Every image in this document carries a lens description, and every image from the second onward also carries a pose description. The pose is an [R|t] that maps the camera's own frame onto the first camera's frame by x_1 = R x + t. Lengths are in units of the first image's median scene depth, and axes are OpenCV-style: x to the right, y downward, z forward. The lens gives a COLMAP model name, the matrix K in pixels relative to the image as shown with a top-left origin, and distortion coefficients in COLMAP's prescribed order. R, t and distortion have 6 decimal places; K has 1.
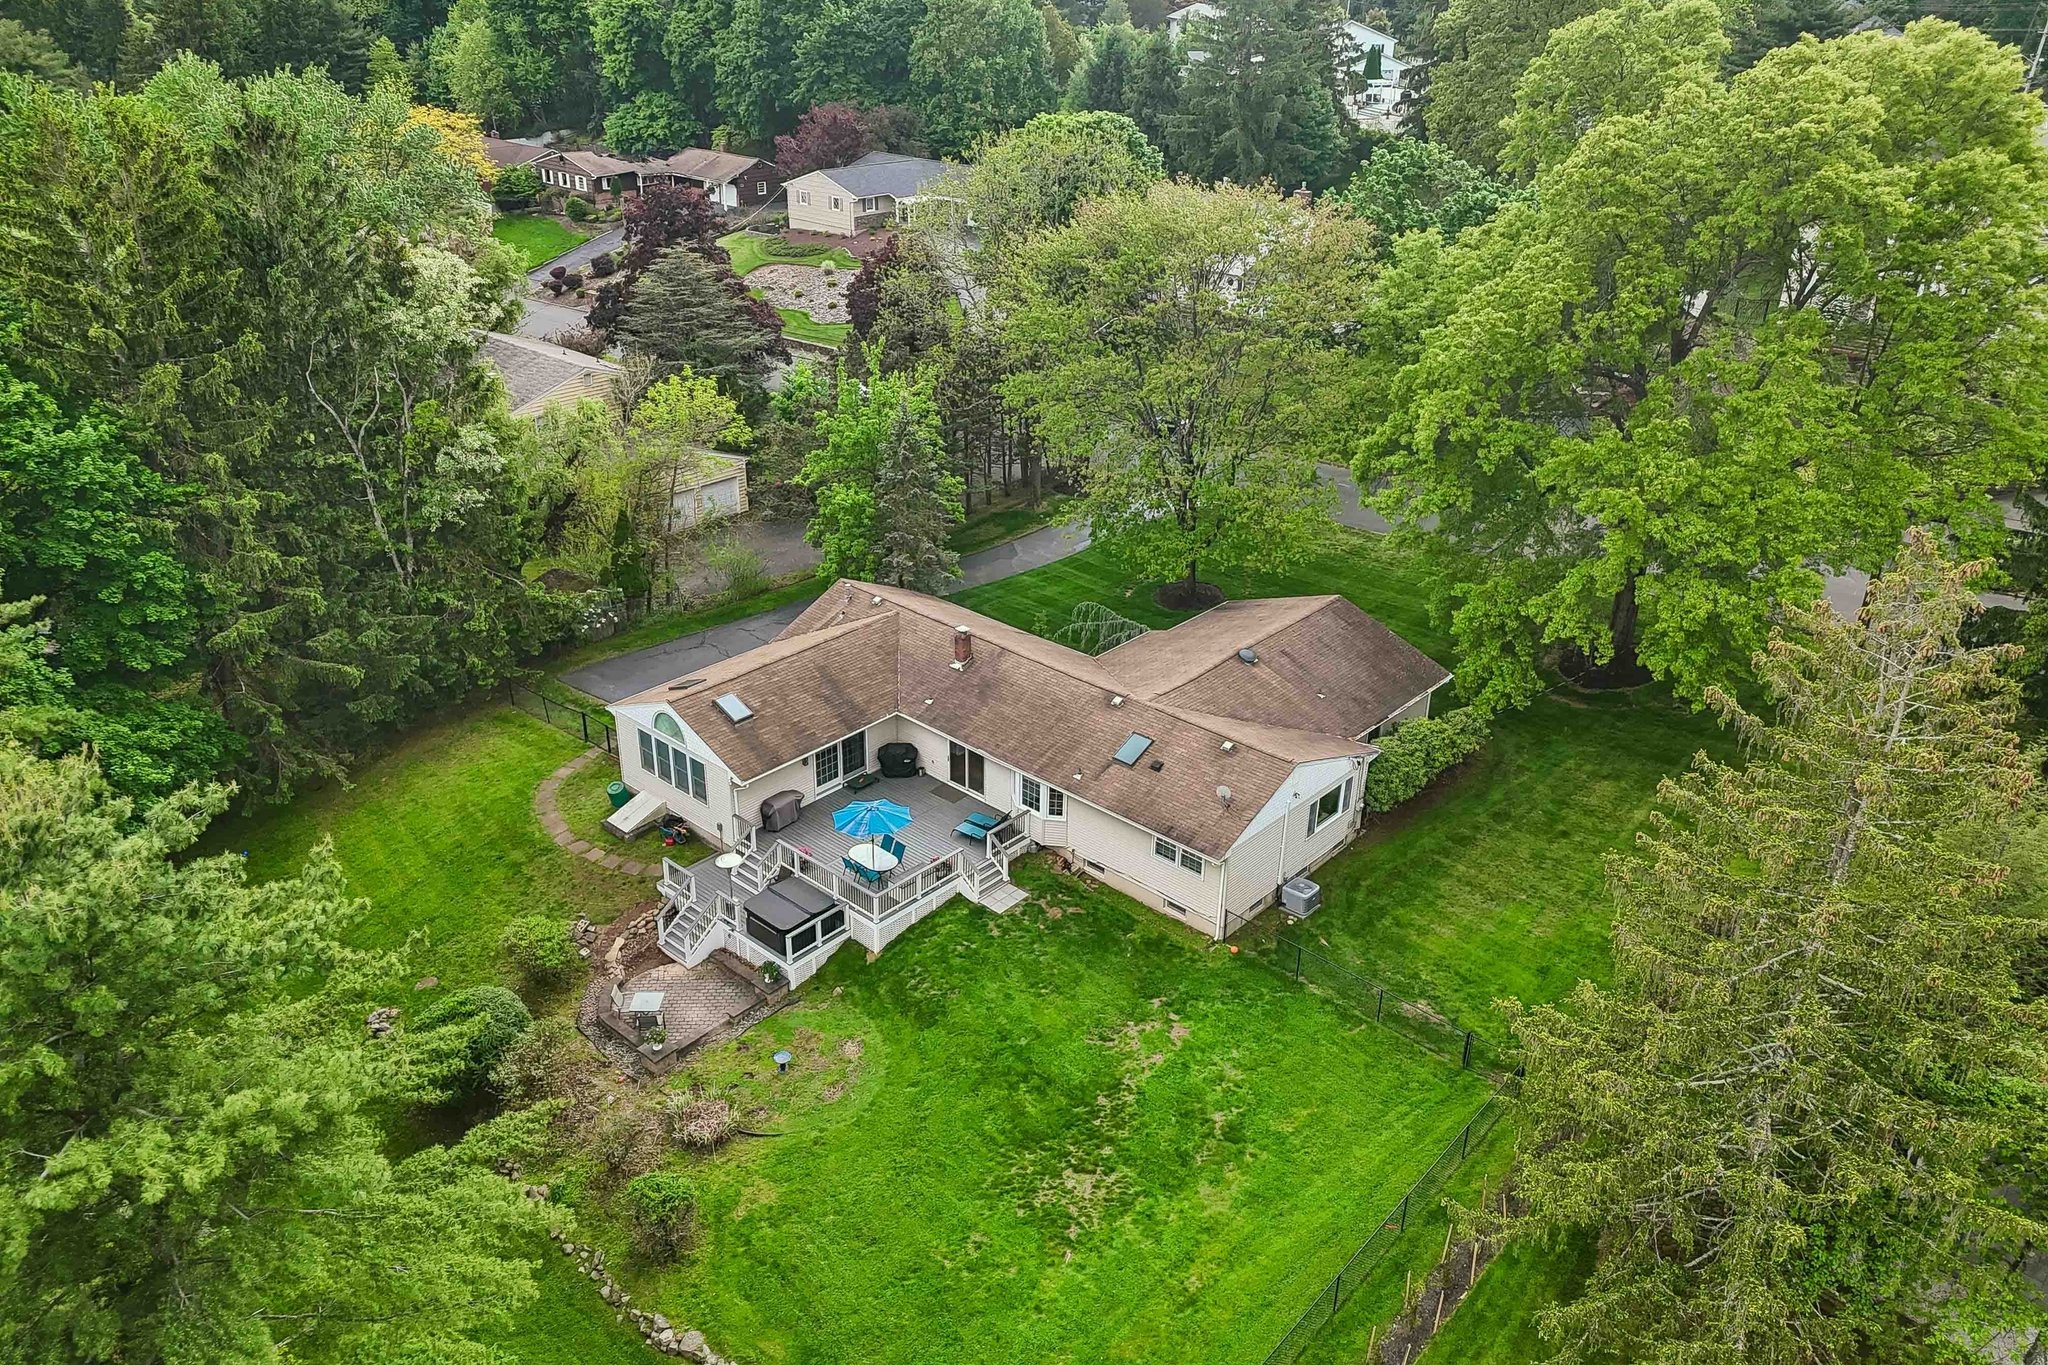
lens RADIAL K [[1499.4, 0, 1025.5], [0, 1499.4, 666.6], [0, 0, 1]] dist [0.078327, -0.069805]
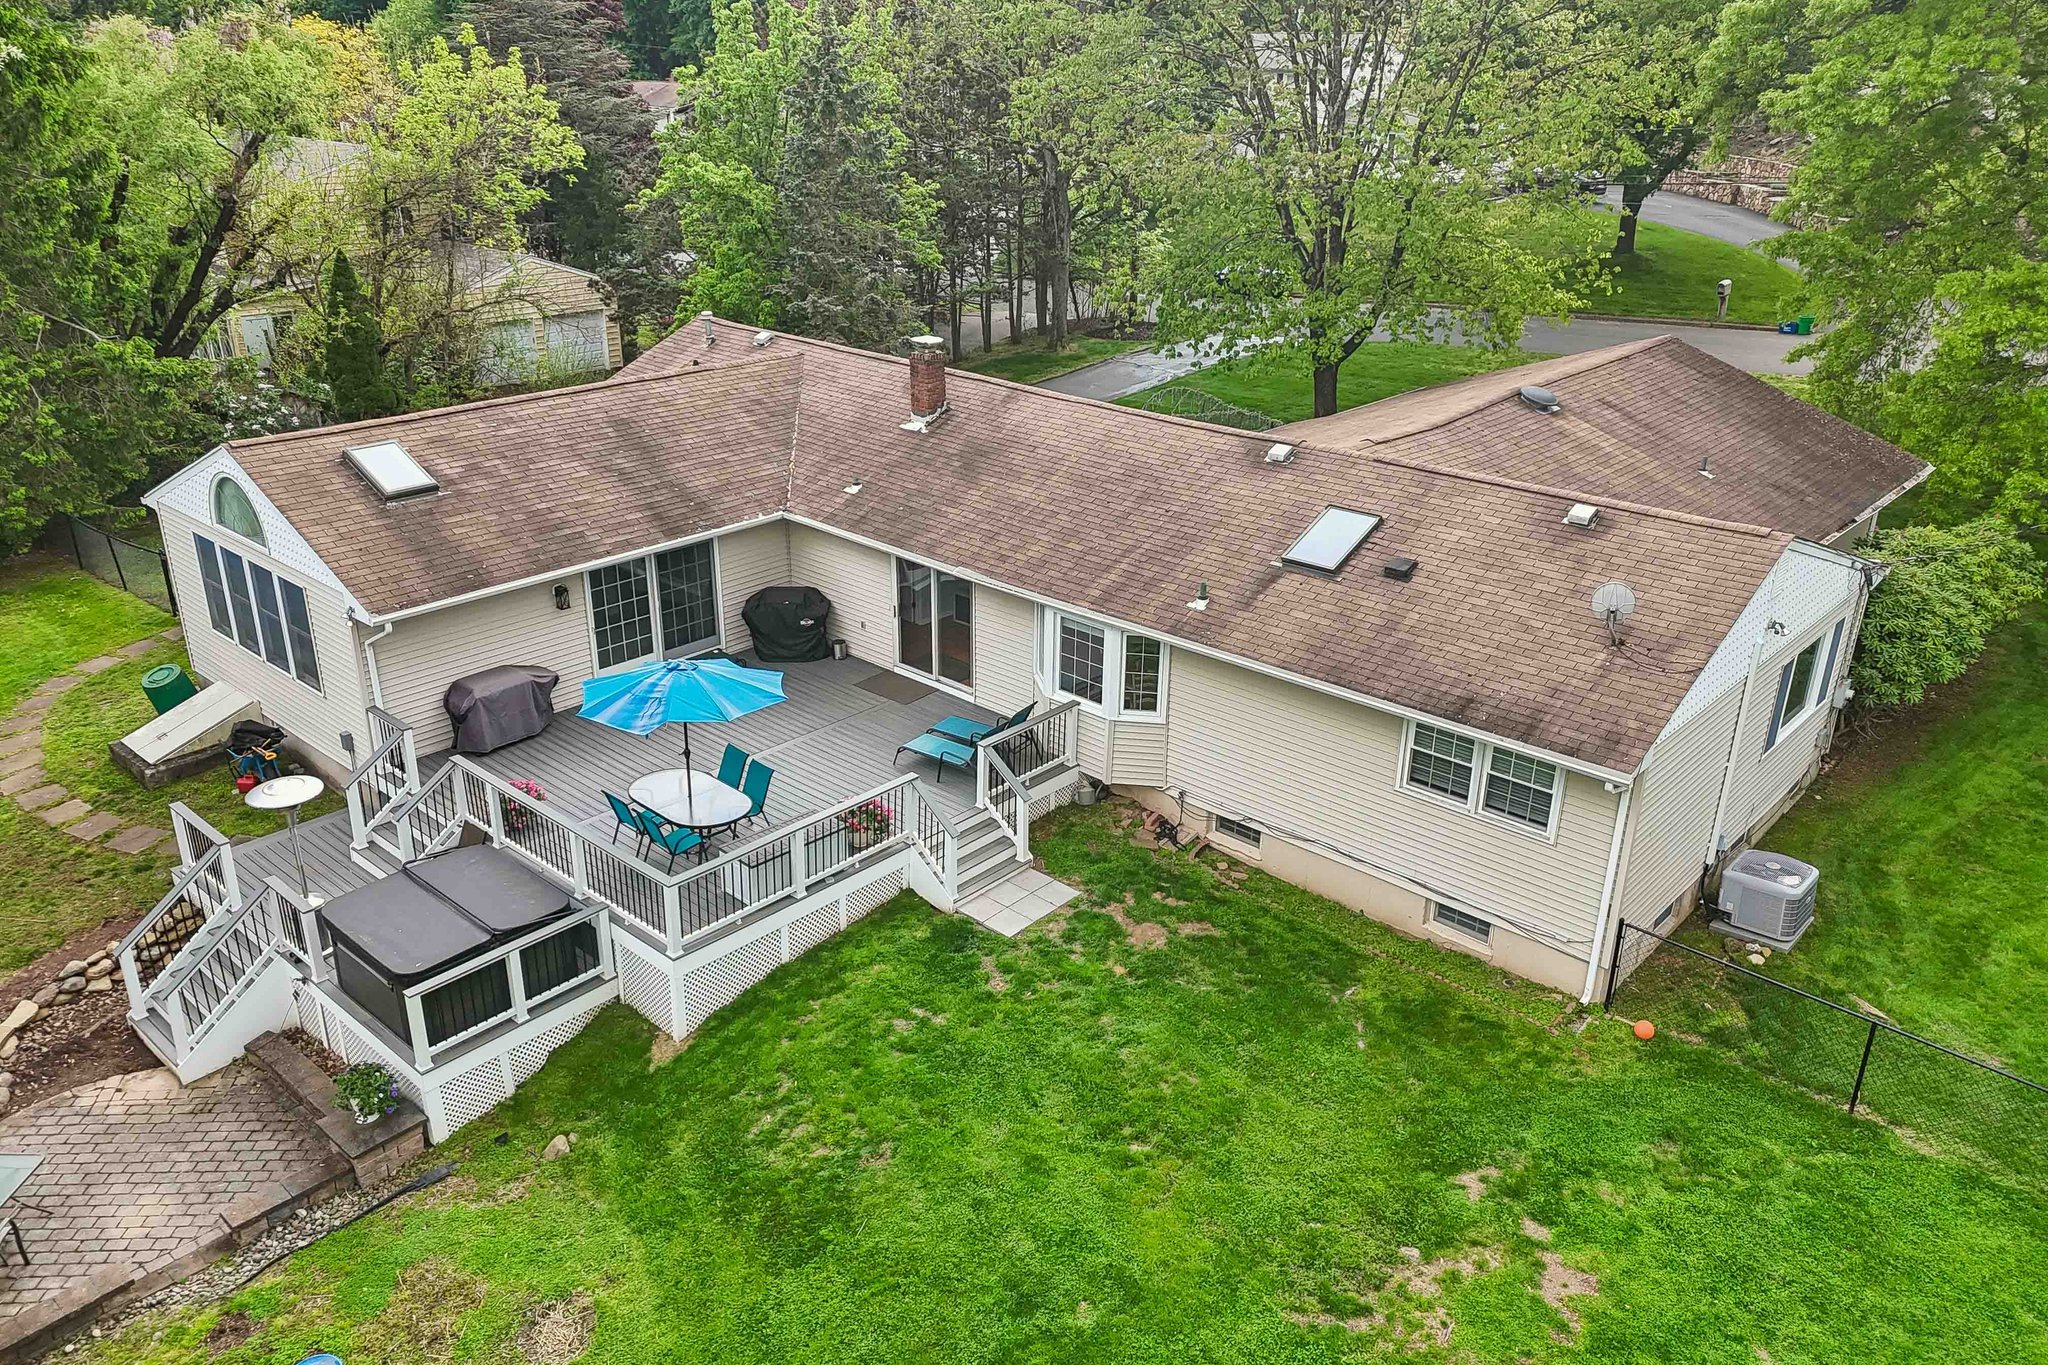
lens RADIAL K [[1499.4, 0, 1022.6], [0, 1499.4, 687.4], [0, 0, 1]] dist [0.078327, -0.069805]
pose [[0.999987, -0.002837, -0.004236, -0.011717], [0.002636, 0.998903, -0.046763, 0.117198], [0.004364, 0.046751, 0.998897, 0.602524]]
